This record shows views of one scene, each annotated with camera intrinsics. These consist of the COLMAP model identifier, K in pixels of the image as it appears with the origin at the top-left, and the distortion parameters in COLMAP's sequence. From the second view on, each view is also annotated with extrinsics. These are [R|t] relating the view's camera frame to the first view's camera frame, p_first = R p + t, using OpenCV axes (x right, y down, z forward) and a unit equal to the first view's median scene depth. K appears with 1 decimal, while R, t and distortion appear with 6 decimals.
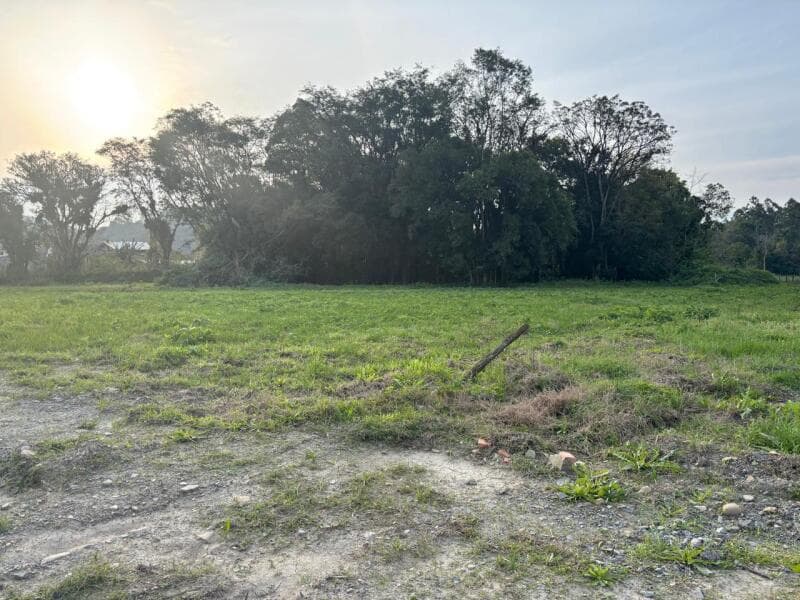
lens RADIAL K [[602.8, 0, 396.2], [0, 602.8, 303.8], [0, 0, 1]] dist [0.042022, -0.052177]
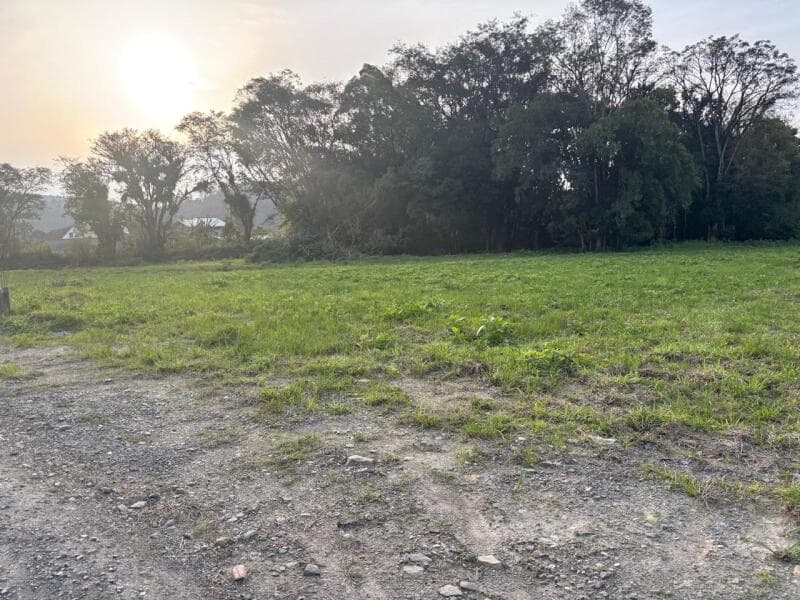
lens RADIAL K [[600.2, 0, 403.5], [0, 600.2, 299.6], [0, 0, 1]] dist [0.043499, -0.057277]
pose [[0.996682, -0.025433, -0.077315, -0.069574], [0.028843, 0.998645, 0.043312, -0.003372], [0.076109, -0.045398, 0.996065, 0.044693]]
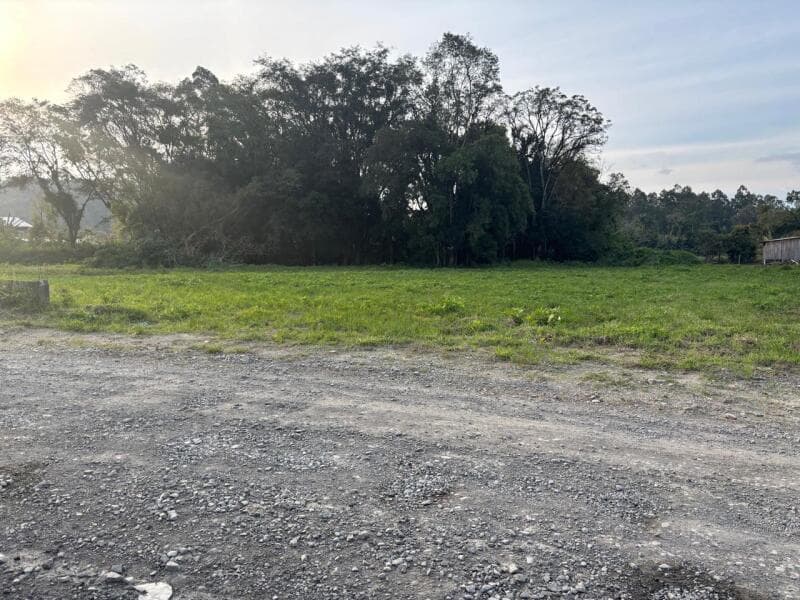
lens RADIAL K [[600.2, 0, 403.5], [0, 600.2, 299.6], [0, 0, 1]] dist [0.043499, -0.057277]
pose [[0.973727, -0.014437, 0.227259, -0.143717], [0.008653, 0.999613, 0.026429, -0.000765], [-0.227553, -0.023768, 0.973476, 0.016194]]
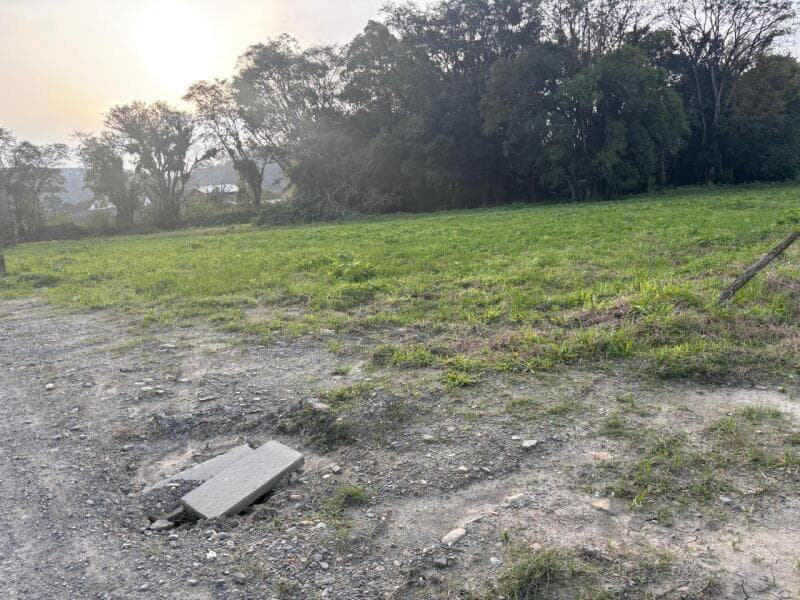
lens RADIAL K [[602.9, 0, 393.6], [0, 602.9, 295.6], [0, 0, 1]] dist [0.038973, -0.047573]
pose [[0.988781, -0.054772, -0.138967, -0.025541], [0.069362, 0.992321, 0.102415, -0.000406], [0.132290, -0.110905, 0.984987, 0.009579]]
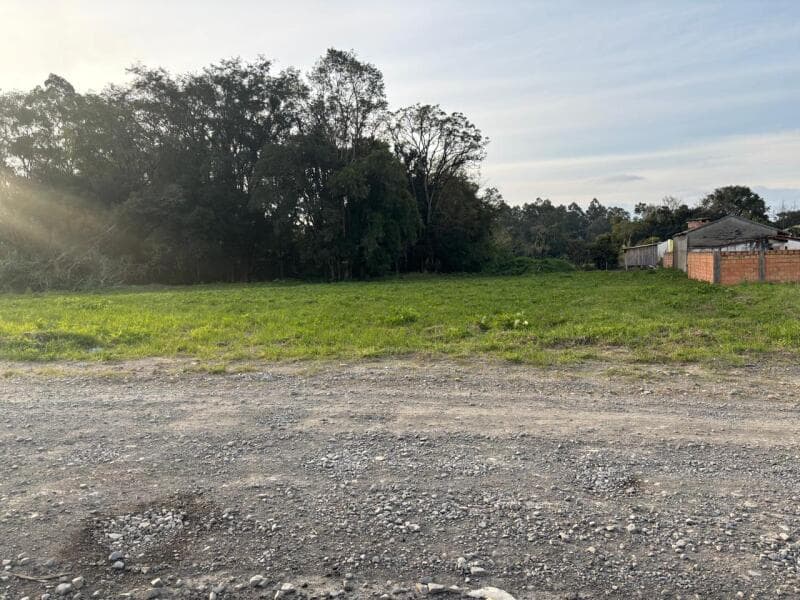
lens RADIAL K [[603.0, 0, 389.2], [0, 603.0, 302.7], [0, 0, 1]] dist [0.045859, -0.059150]
pose [[0.915439, -0.046730, 0.399734, -0.170615], [0.046047, 0.998875, 0.011319, -0.000439], [-0.399814, 0.008044, 0.916561, 0.024274]]
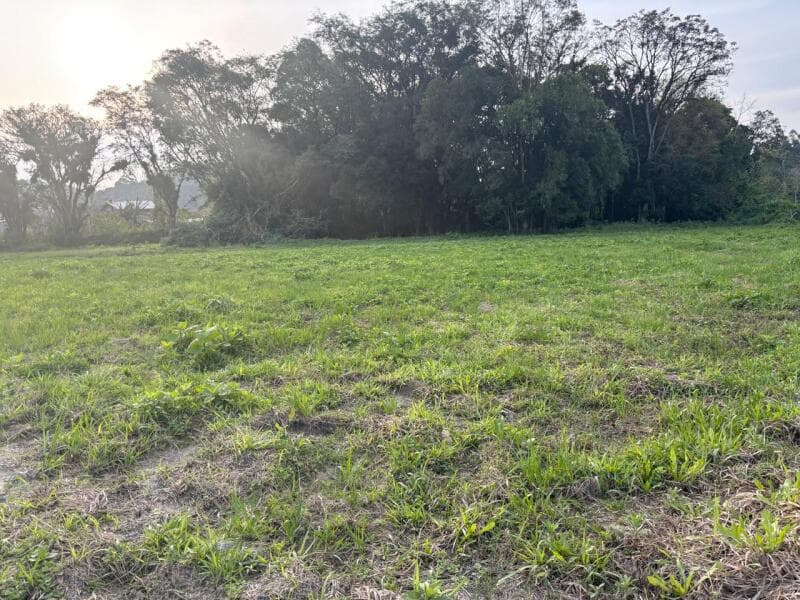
lens RADIAL K [[602.8, 0, 396.2], [0, 602.8, 303.8], [0, 0, 1]] dist [0.042022, -0.052177]
pose [[0.999189, -0.035734, -0.018573, -0.027305], [0.037114, 0.996088, 0.080200, -0.003686], [0.015635, -0.080825, 0.996606, 0.079198]]
